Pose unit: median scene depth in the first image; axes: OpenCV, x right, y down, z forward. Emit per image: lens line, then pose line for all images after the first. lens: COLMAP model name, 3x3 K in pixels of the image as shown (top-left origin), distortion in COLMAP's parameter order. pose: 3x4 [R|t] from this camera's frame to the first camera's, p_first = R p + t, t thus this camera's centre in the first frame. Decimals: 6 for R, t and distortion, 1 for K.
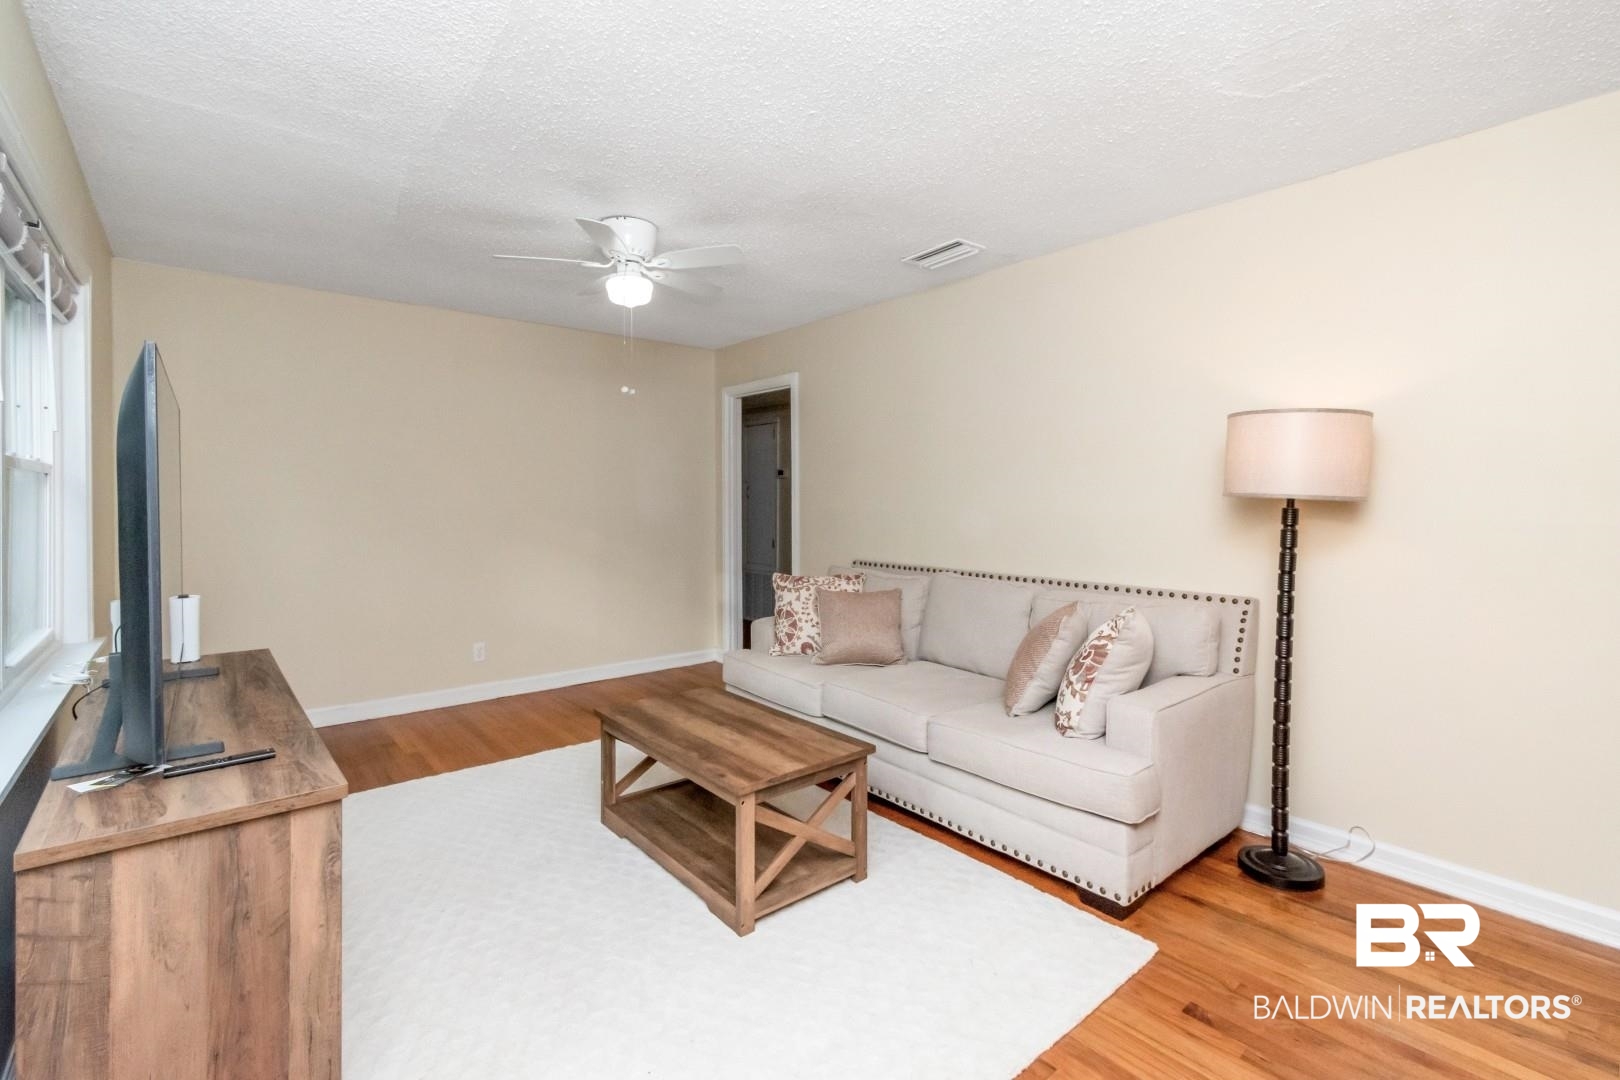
lens RADIAL K [[733.5, 0, 814.0], [0, 733.5, 500.5], [0, 0, 1]] dist [-0.000047, -0.000103]
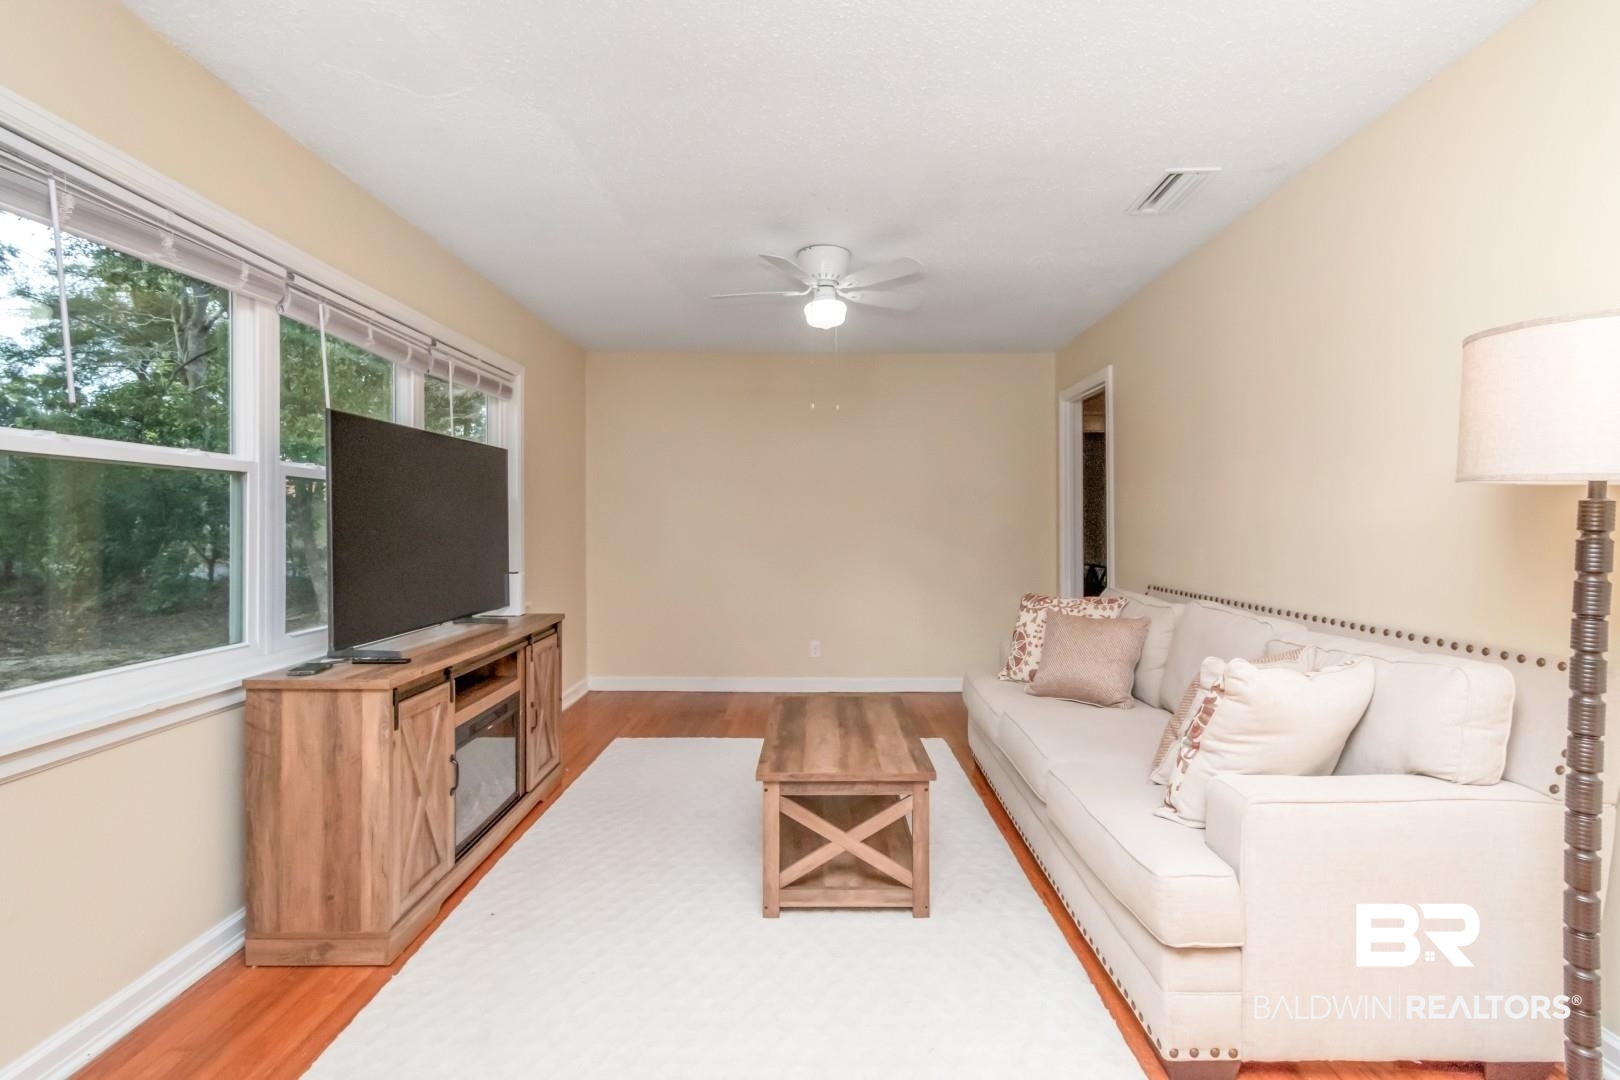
lens RADIAL K [[755.0, 0, 808.4], [0, 755.0, 519.8], [0, 0, 1]] dist [0.001639, -0.000929]
pose [[0.761875, -0.003262, -0.647716, 0.543102], [-0.003005, 0.999959, -0.008571, 0.030207], [0.647718, 0.008477, 0.761833, 0.180424]]
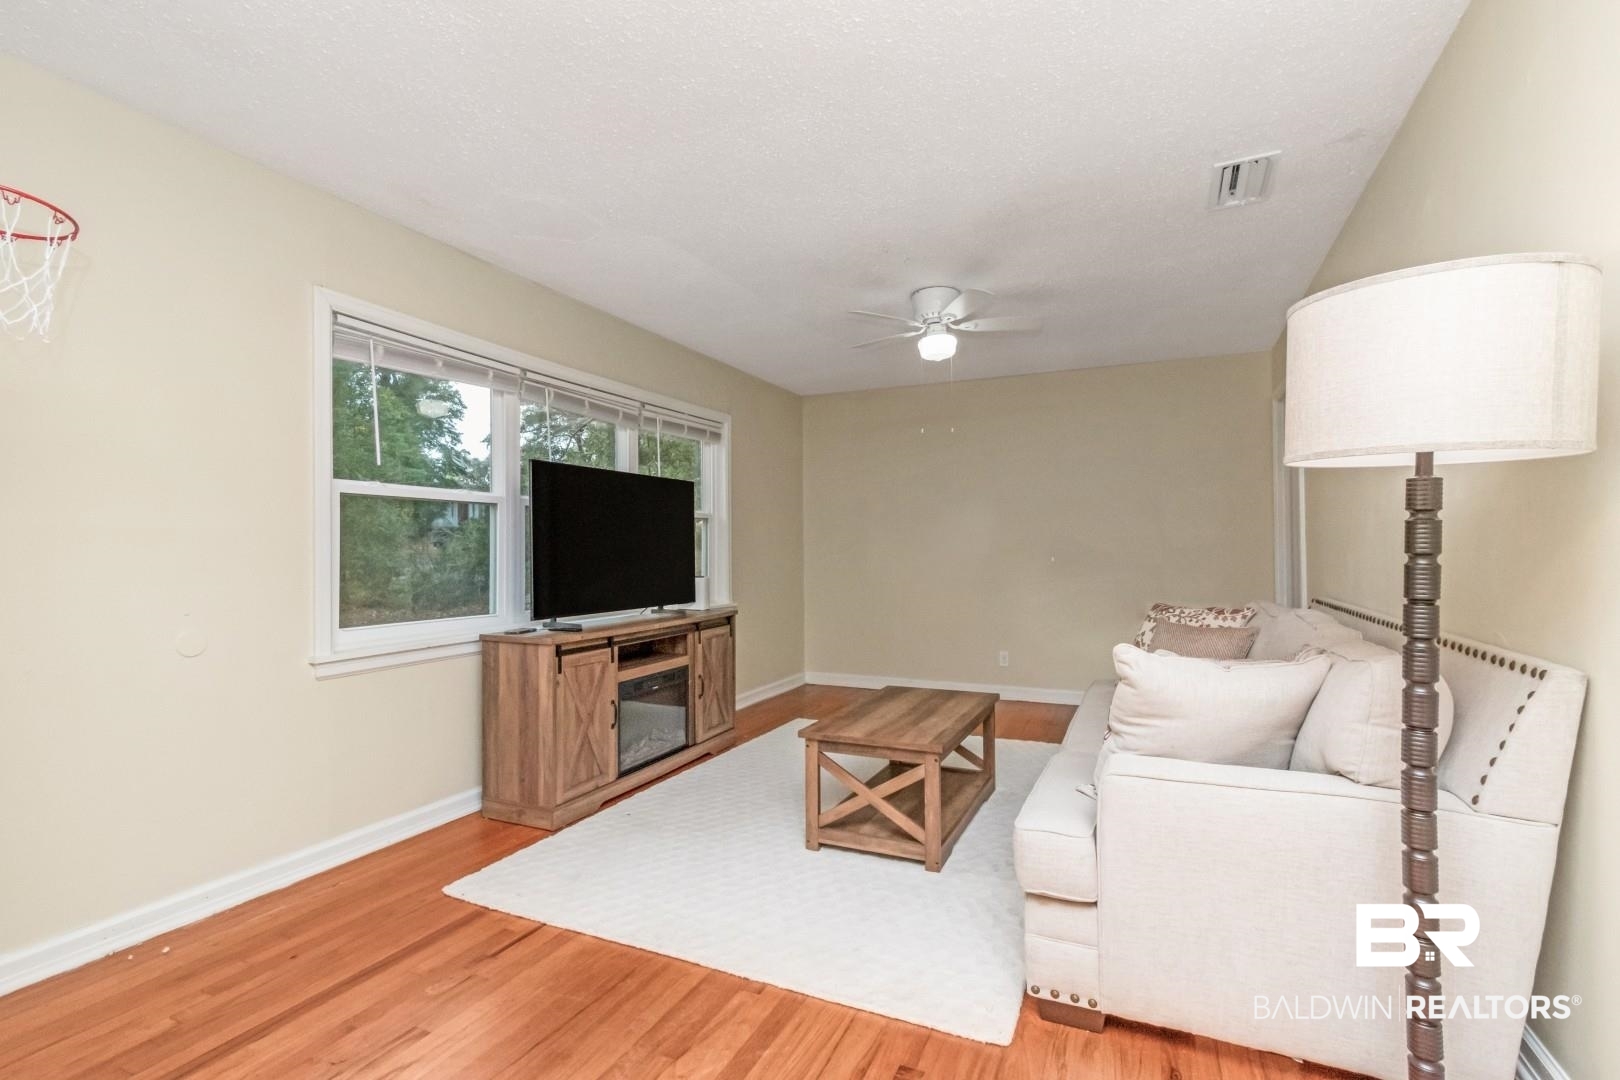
lens RADIAL K [[732.1, 0, 810.0], [0, 732.1, 540.0], [0, 0, 1]] dist [0.000152, 0.000029]
pose [[0.423977, -0.017106, -0.905512, 0.895945], [0.003656, 0.999846, -0.017176, 0.059092], [0.905666, 0.003972, 0.423974, 0.375720]]
